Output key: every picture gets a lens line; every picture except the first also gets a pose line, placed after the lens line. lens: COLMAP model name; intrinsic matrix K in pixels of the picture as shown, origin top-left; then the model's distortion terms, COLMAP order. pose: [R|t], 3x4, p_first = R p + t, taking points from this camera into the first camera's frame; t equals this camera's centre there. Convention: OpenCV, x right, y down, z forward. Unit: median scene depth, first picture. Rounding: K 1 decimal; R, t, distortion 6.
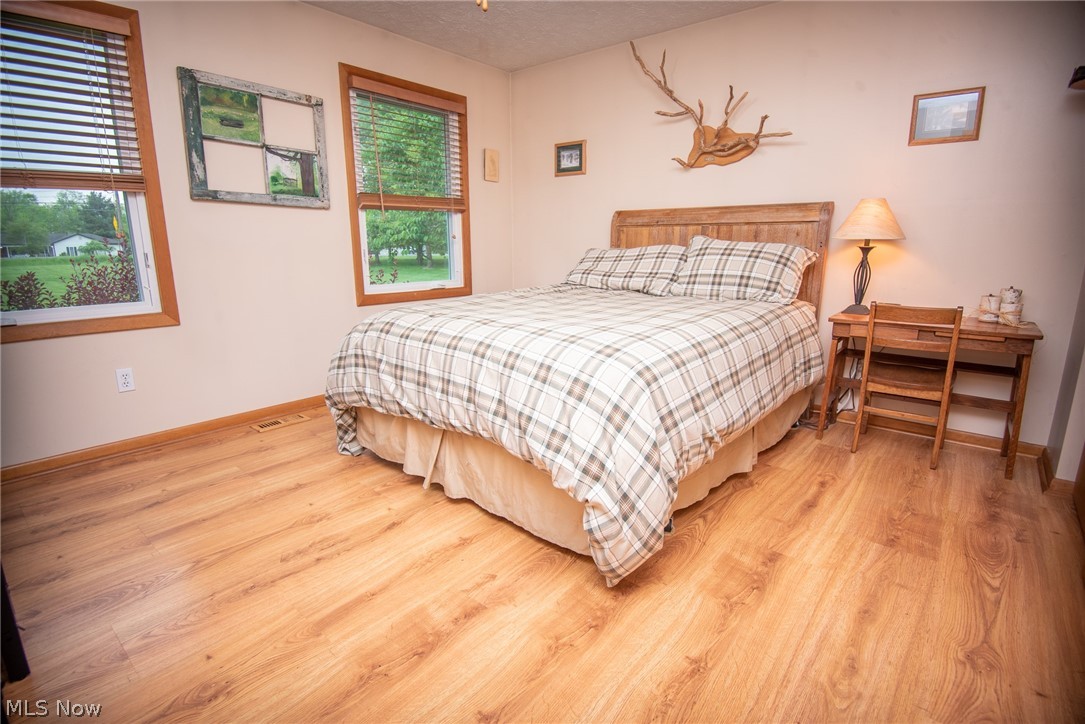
lens RADIAL K [[534.4, 0, 535.1], [0, 534.4, 356.2], [0, 0, 1]] dist [0.004064, 0.000169]
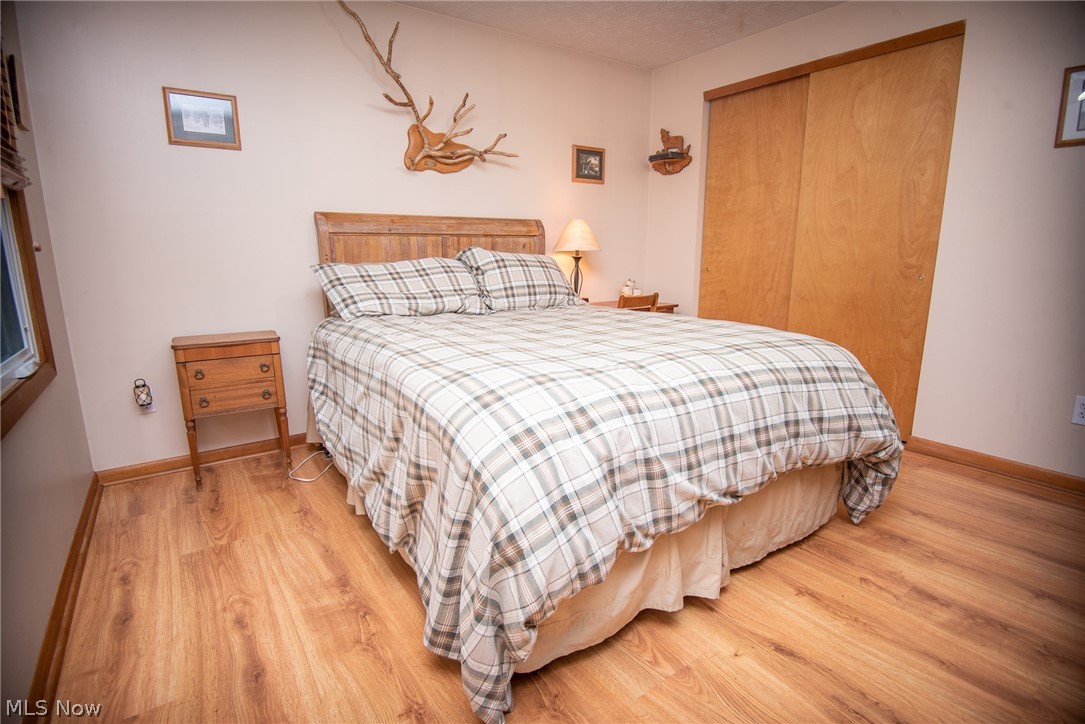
lens RADIAL K [[534.4, 0, 536.3], [0, 534.4, 362.7], [0, 0, 1]] dist [0.004064, 0.000169]
pose [[0.242057, -0.199086, 0.949618, -0.587192], [0.210901, 0.966118, 0.148786, -0.142156], [-0.947064, 0.164261, 0.275843, 0.653228]]
